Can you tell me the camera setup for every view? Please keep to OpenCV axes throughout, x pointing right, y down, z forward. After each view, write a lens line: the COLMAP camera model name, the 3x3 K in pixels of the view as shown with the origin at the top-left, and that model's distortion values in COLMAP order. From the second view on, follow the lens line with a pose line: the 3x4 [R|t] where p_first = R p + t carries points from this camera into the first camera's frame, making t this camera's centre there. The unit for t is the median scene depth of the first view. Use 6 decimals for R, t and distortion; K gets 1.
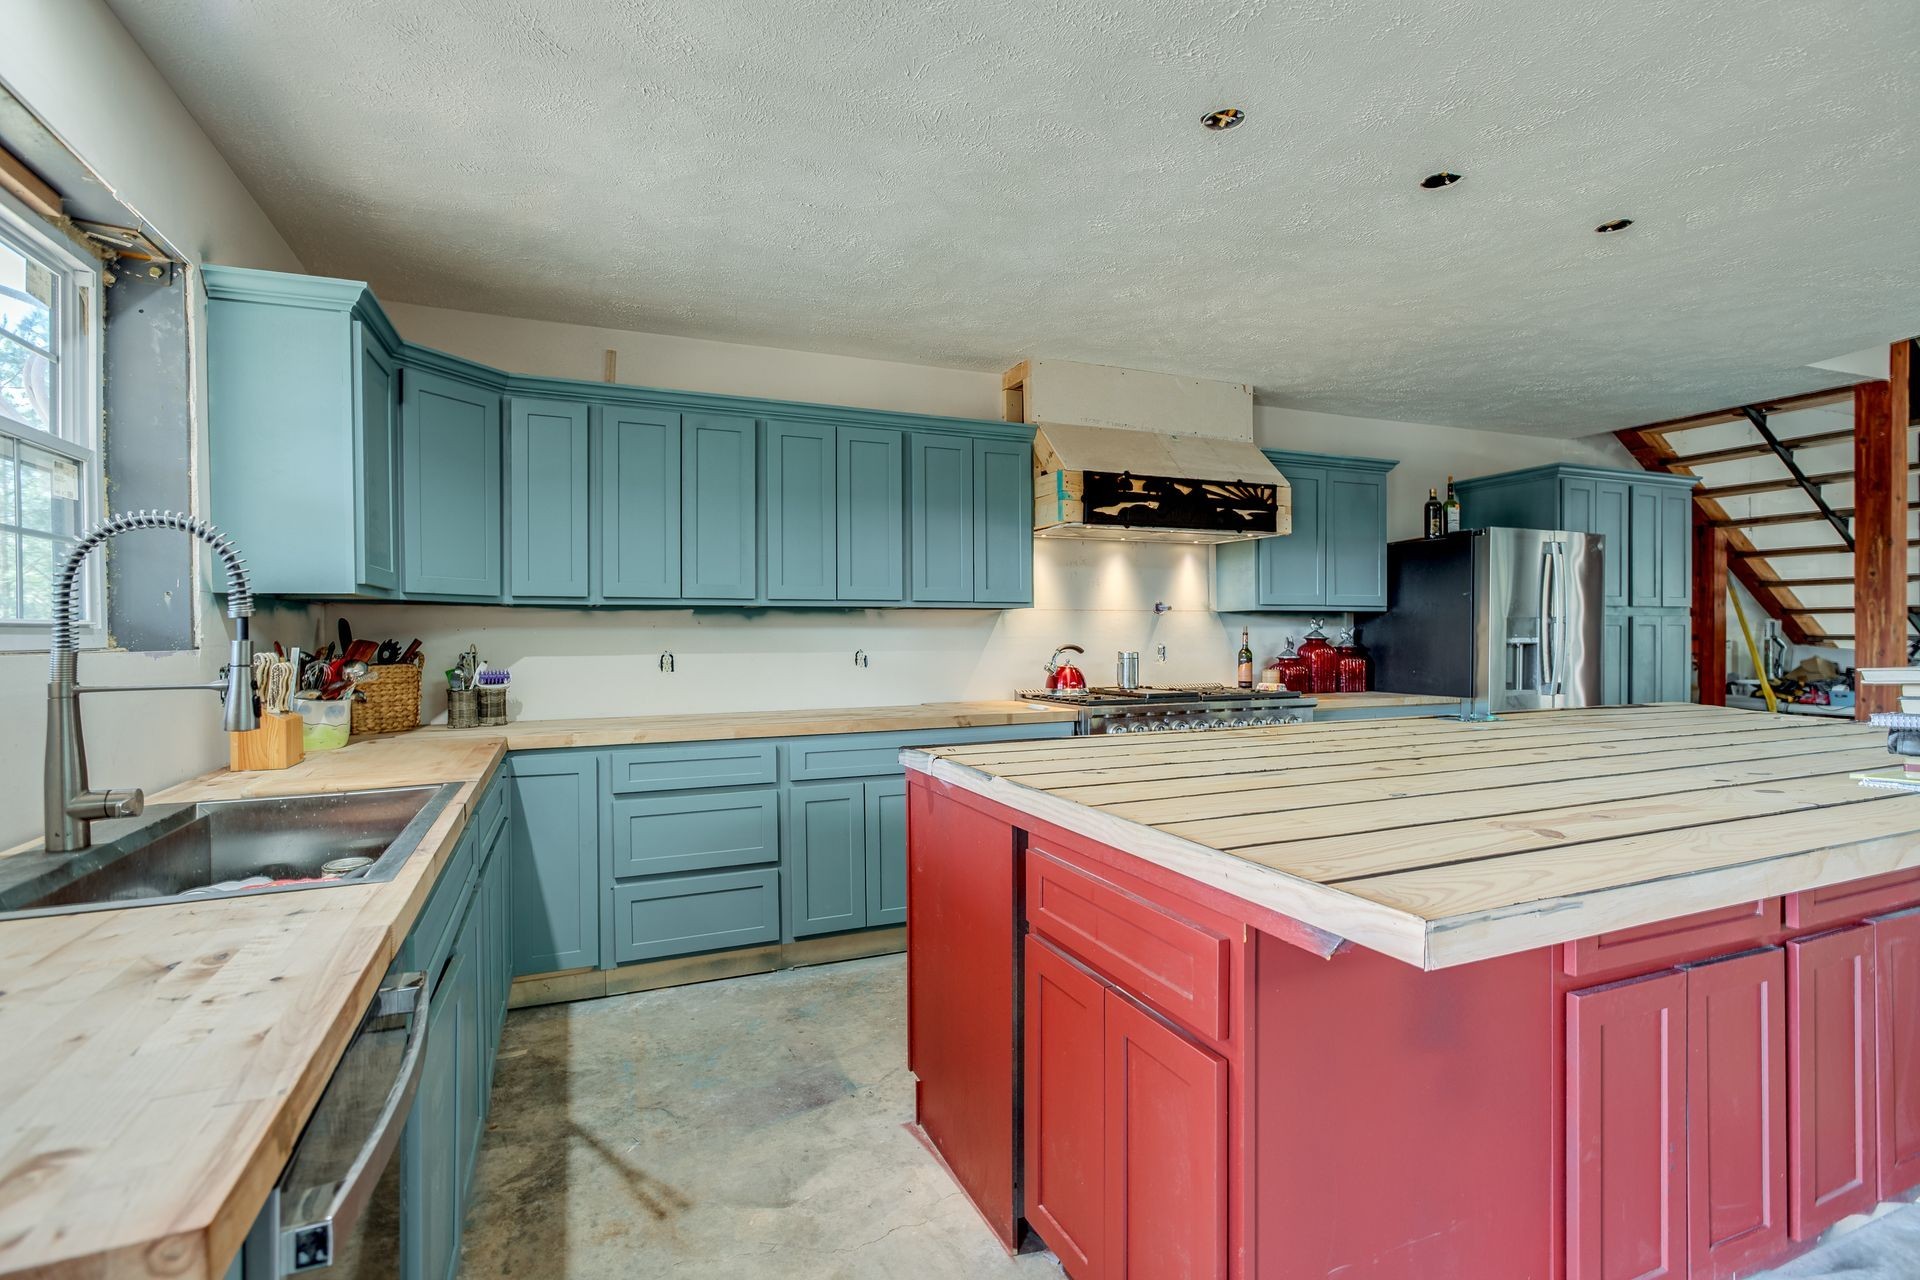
lens RADIAL K [[905.9, 0, 956.7], [0, 905.9, 636.4], [0, 0, 1]] dist [0.025537, 0.001653]
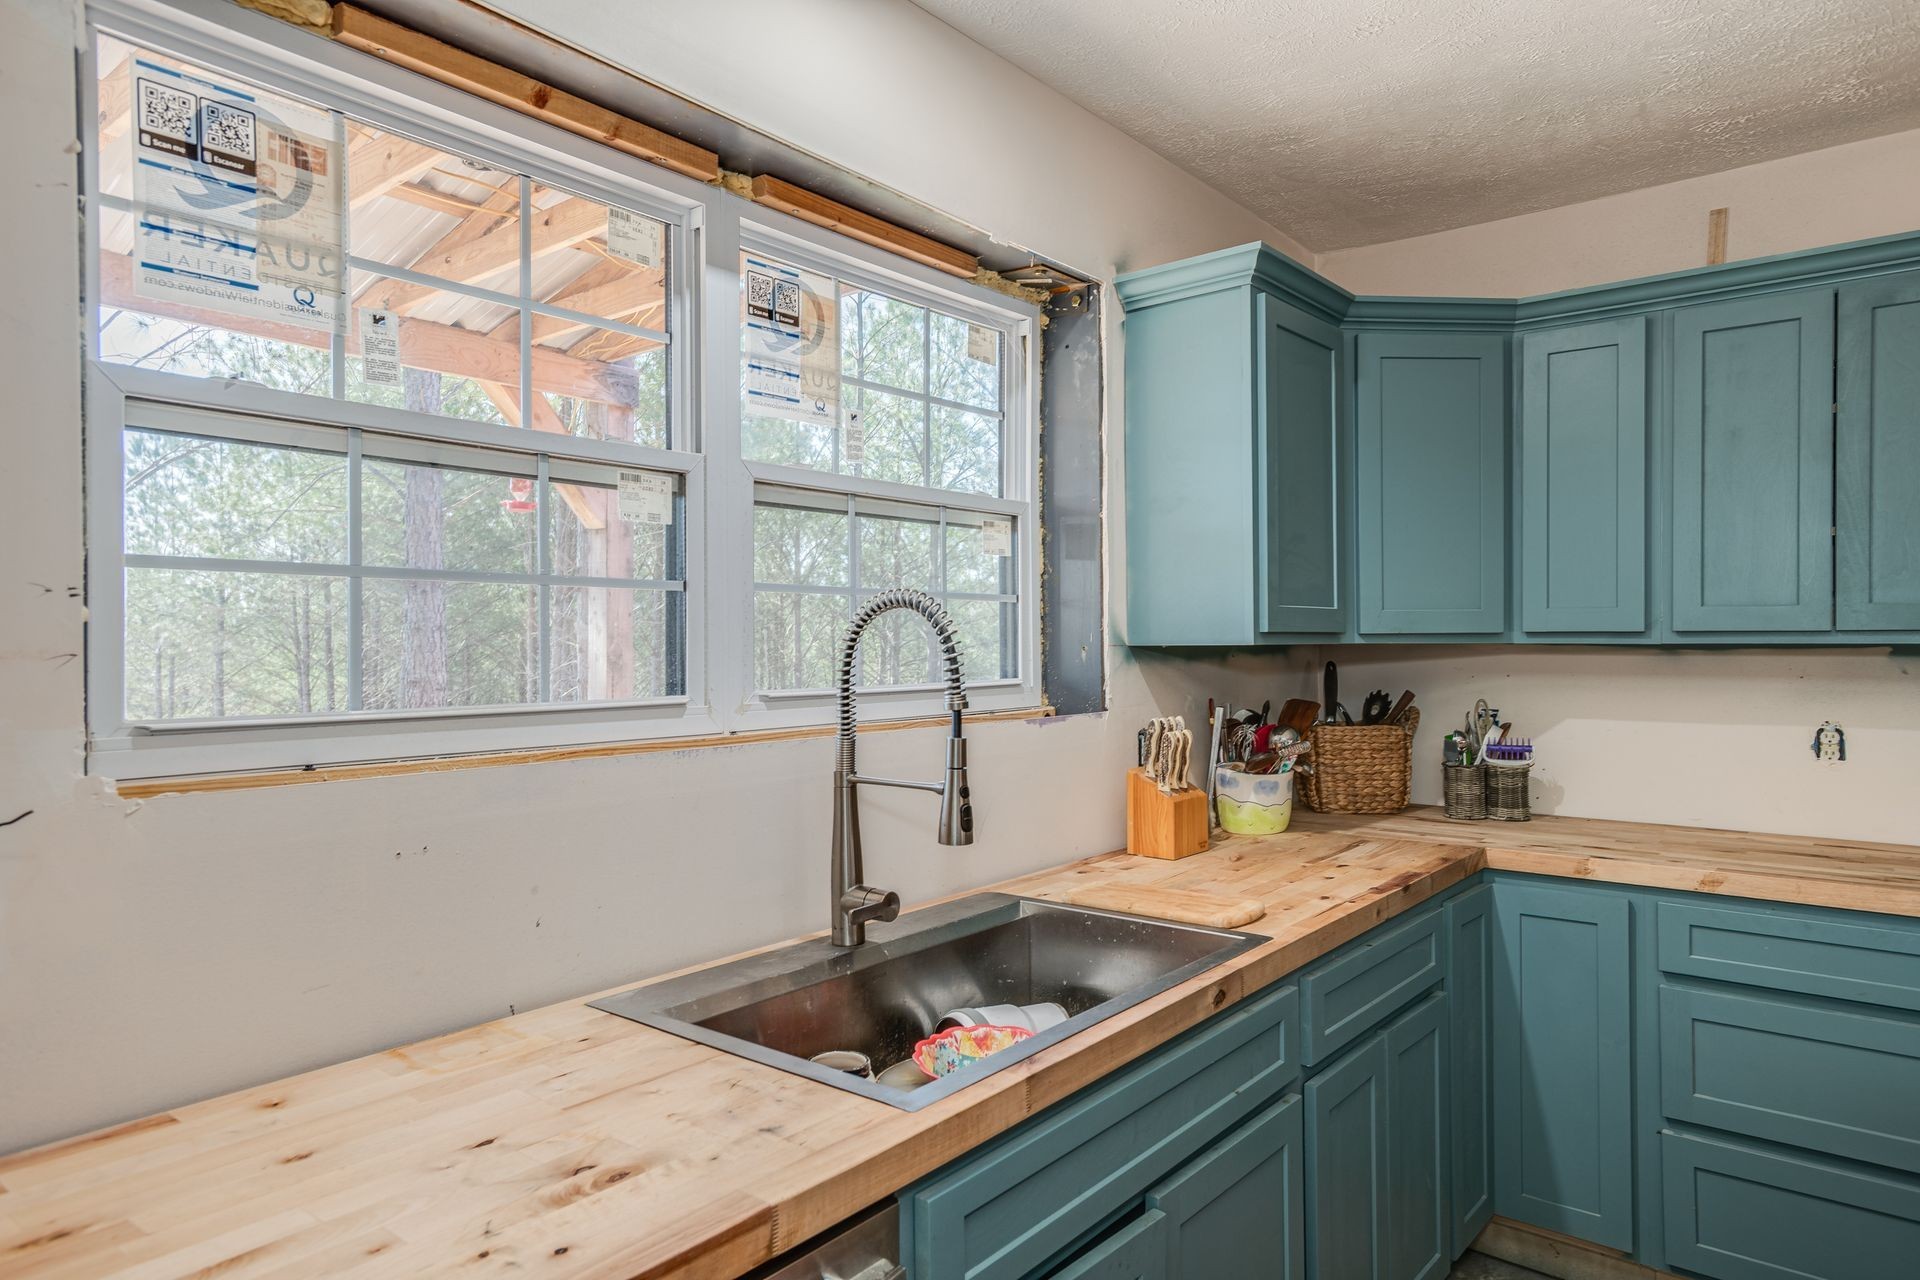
lens RADIAL K [[1193.1, 0, 956.7], [0, 1193.1, 640.5], [0, 0, 1]] dist [0.014627, 0.003655]
pose [[0.476231, 0.006705, -0.879294, 0.114789], [-0.004690, 0.999976, 0.005084, -0.055817], [0.879308, 0.001703, 0.476251, 0.302687]]
